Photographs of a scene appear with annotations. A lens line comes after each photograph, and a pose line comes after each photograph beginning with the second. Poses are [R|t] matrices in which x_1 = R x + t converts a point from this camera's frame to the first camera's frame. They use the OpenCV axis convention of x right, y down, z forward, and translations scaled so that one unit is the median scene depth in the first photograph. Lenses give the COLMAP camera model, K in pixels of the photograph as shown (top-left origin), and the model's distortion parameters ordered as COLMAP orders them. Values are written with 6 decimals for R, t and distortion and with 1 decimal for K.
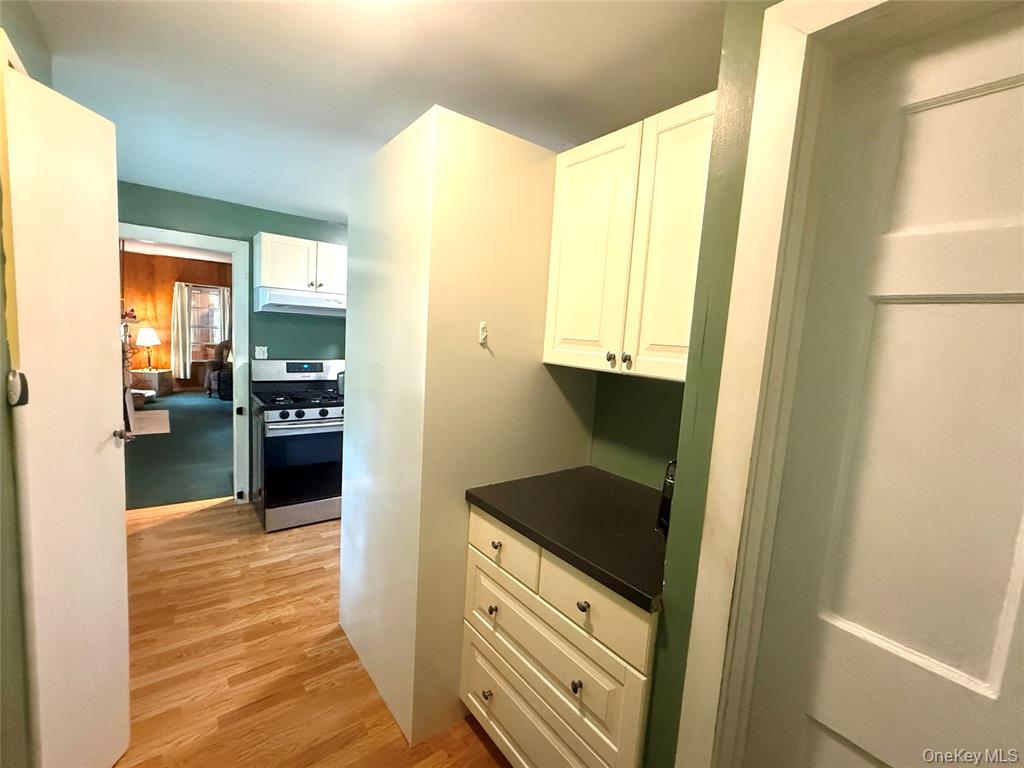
lens RADIAL K [[458.1, 0, 508.8], [0, 458.1, 386.0], [0, 0, 1]] dist [-0.000125, 0.000019]
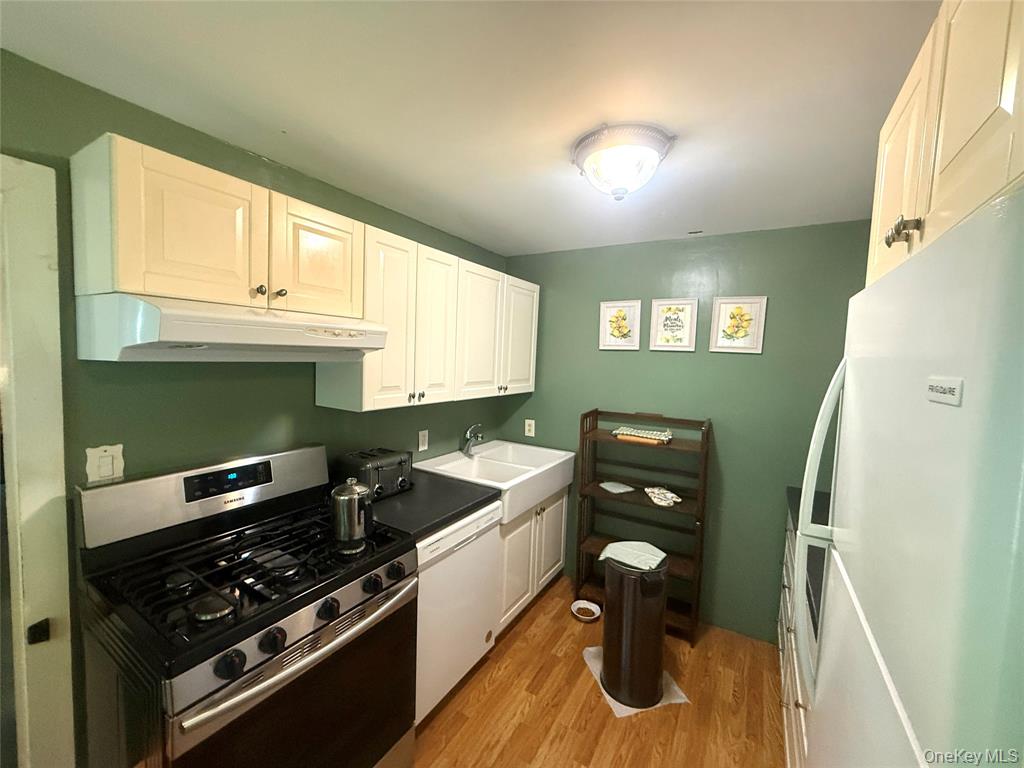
lens RADIAL K [[409.6, 0, 515.3], [0, 409.6, 381.6], [0, 0, 1]] dist [-0.002881, 0.001581]
pose [[0.929662, -0.065182, 0.362601, -0.349769], [0.079651, 0.996507, -0.025081, -0.109857], [-0.359700, 0.052199, 0.931607, 0.564908]]
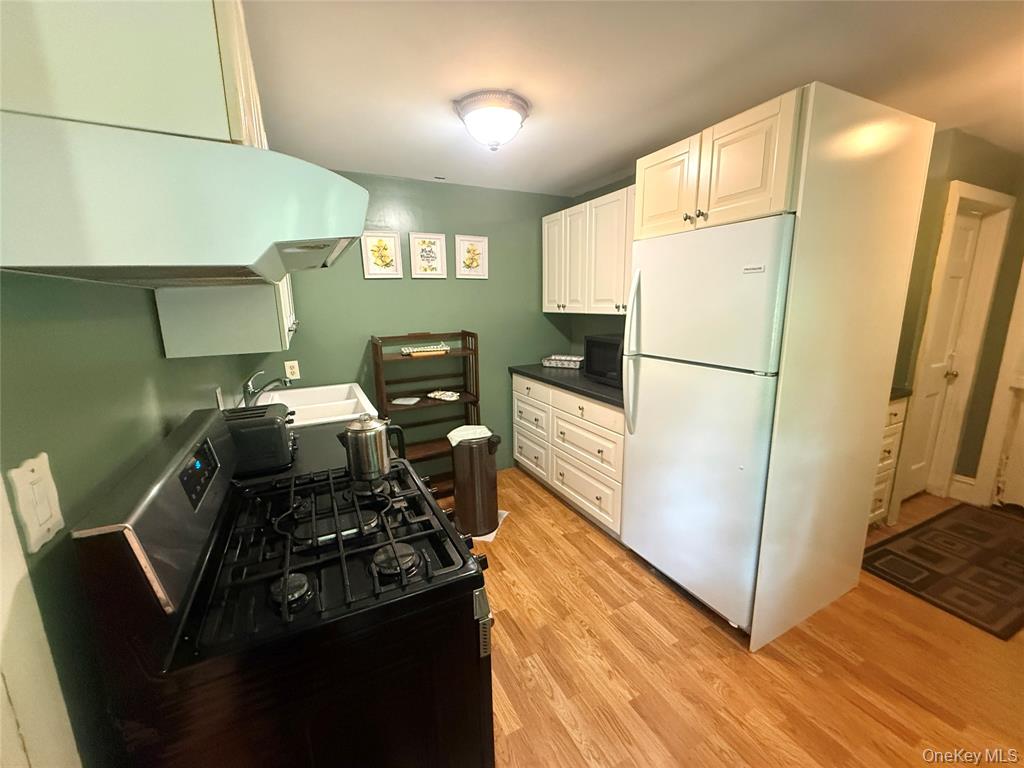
lens RADIAL K [[409.6, 0, 521.4], [0, 409.6, 374.7], [0, 0, 1]] dist [-0.002881, 0.001581]
pose [[0.176424, -0.276681, 0.944628, -0.659952], [0.144295, 0.956583, 0.253234, -0.155035], [-0.973680, 0.091629, 0.208688, 0.777649]]
